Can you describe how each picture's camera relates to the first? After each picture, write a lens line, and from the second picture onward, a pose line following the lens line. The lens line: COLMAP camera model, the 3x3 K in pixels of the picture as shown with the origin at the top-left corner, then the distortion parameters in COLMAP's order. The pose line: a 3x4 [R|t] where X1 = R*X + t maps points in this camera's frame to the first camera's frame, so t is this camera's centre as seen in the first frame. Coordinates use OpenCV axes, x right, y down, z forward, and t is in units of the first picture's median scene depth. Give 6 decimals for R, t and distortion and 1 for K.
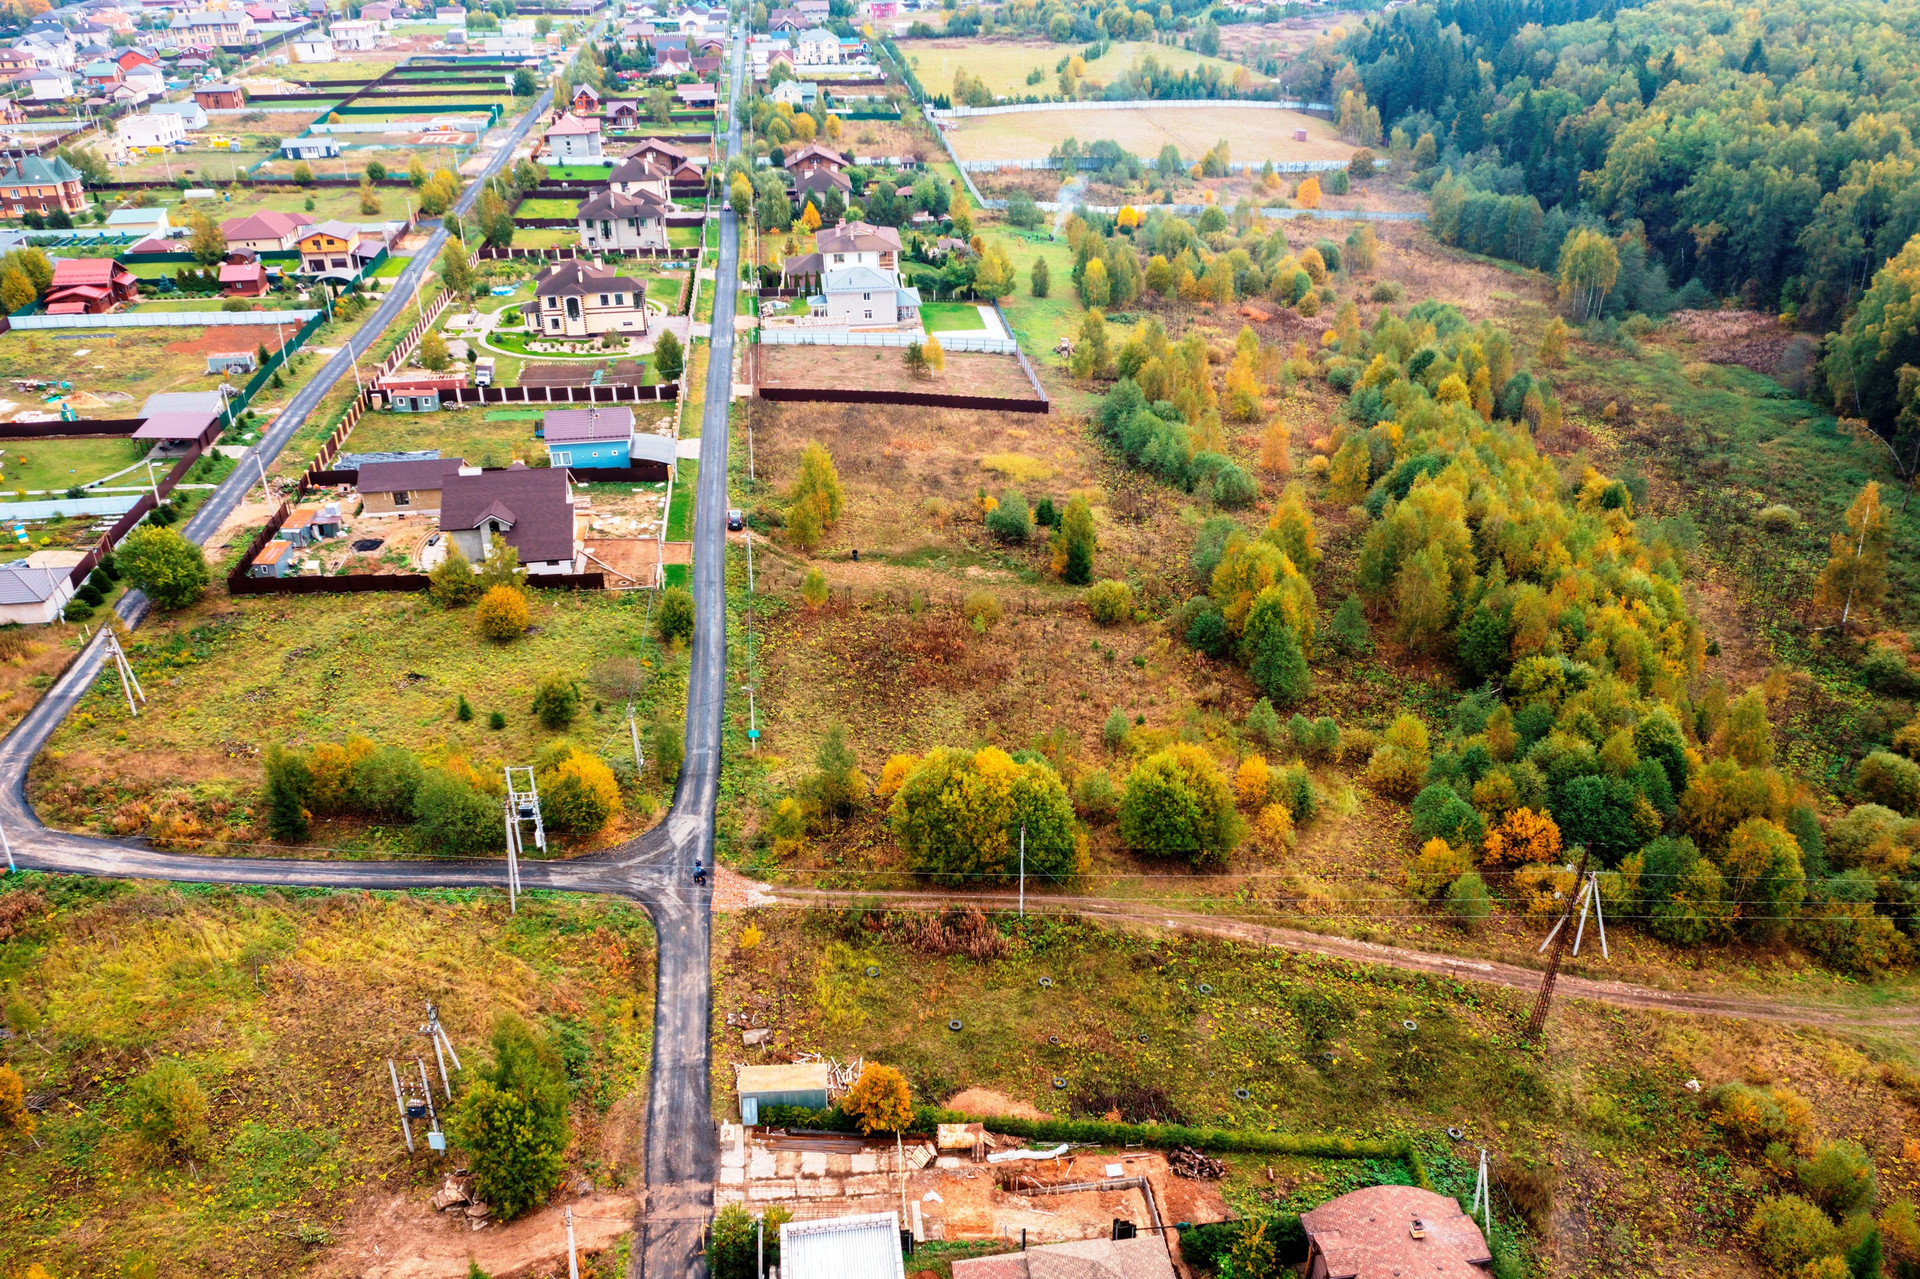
lens RADIAL K [[1497.2, 0, 960.0], [0, 1497.2, 639.5], [0, 0, 1]] dist [-0.004023, 0.012489]
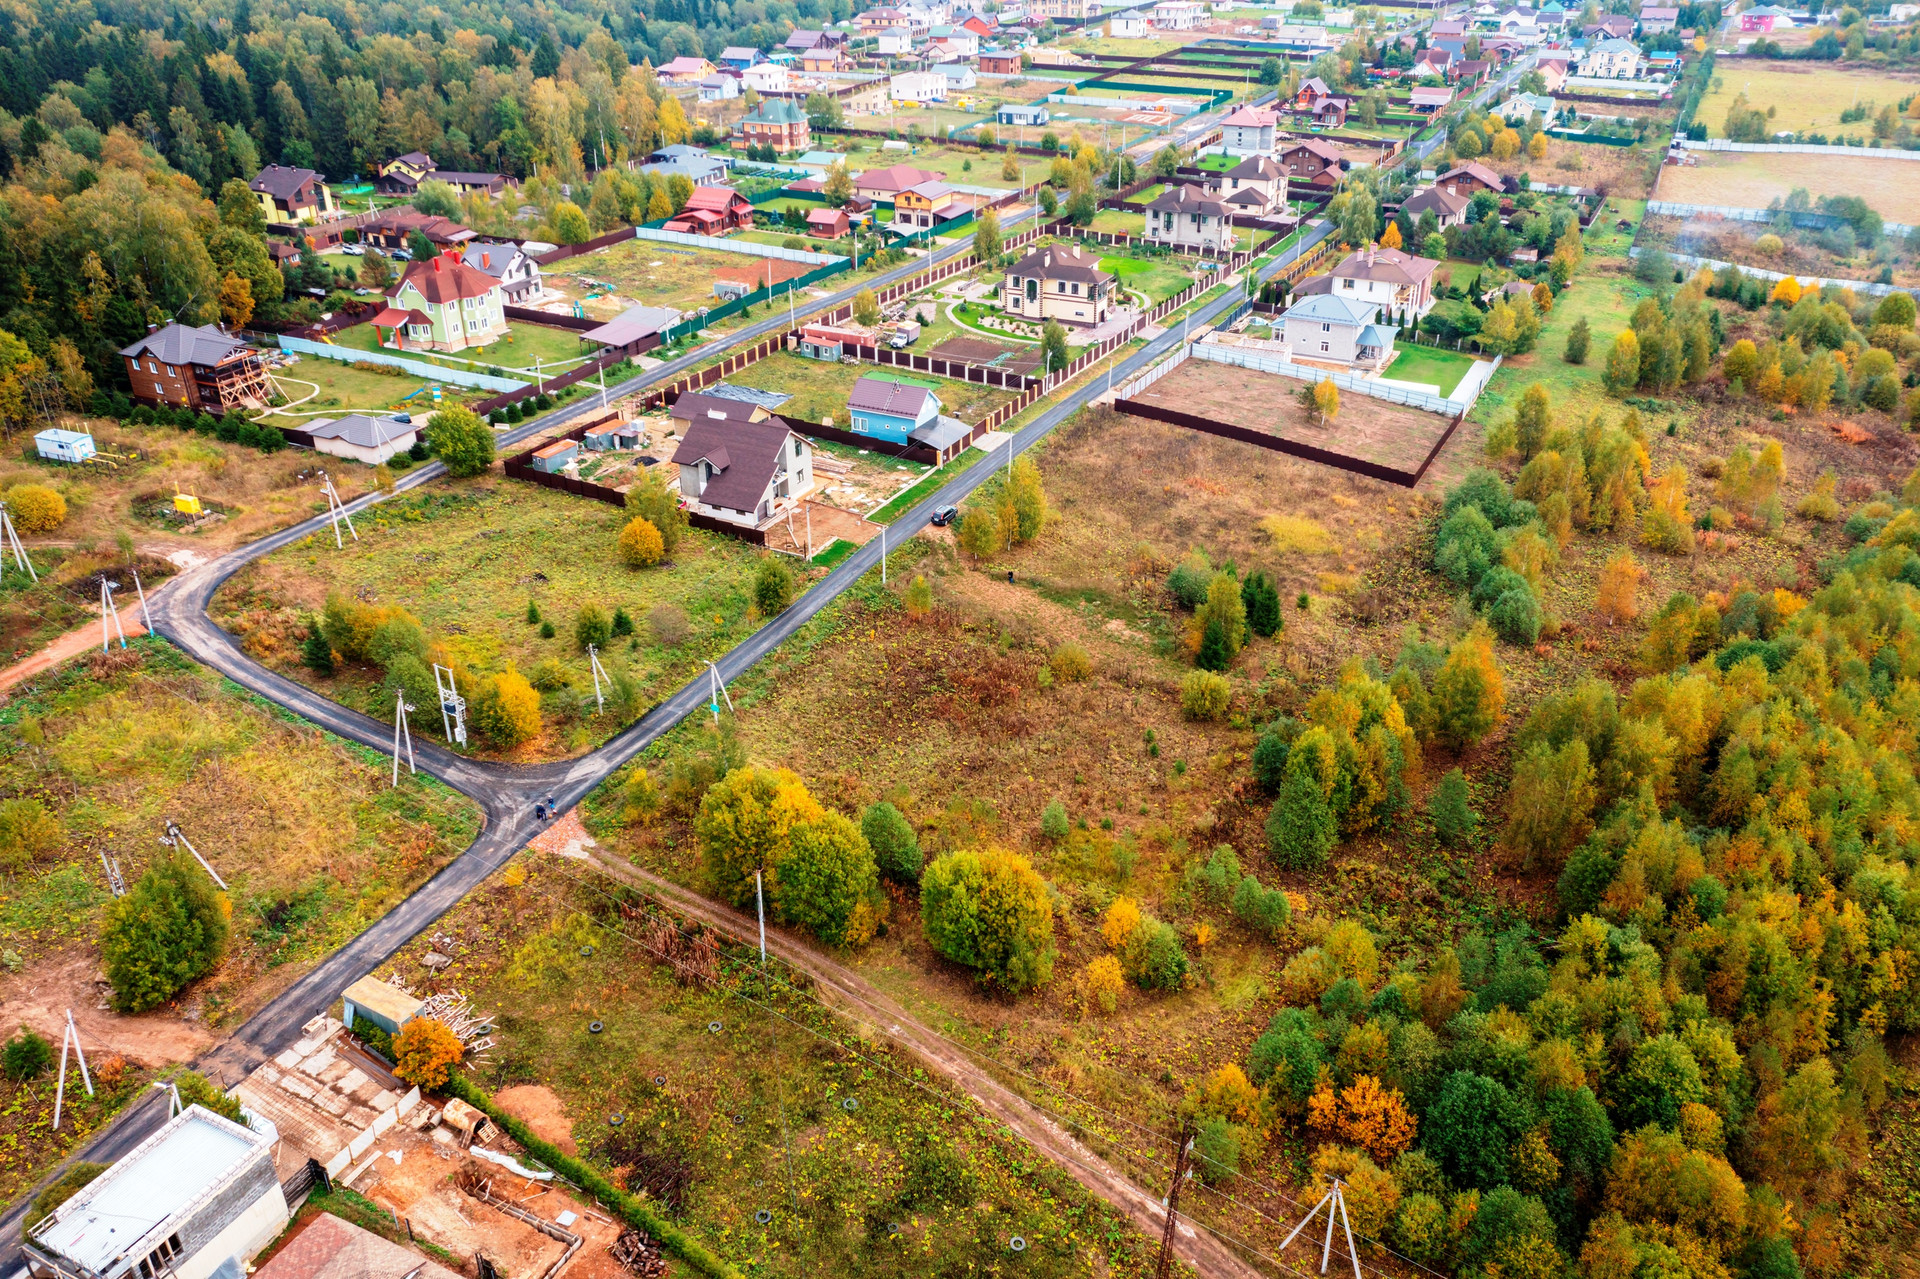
lens RADIAL K [[1497.2, 0, 960.0], [0, 1497.2, 639.5], [0, 0, 1]] dist [-0.004023, 0.012489]
pose [[0.828920, 0.267124, -0.491463, 0.307053], [-0.263626, 0.961471, 0.077946, -0.066398], [0.493349, 0.064951, 0.867403, 0.114837]]
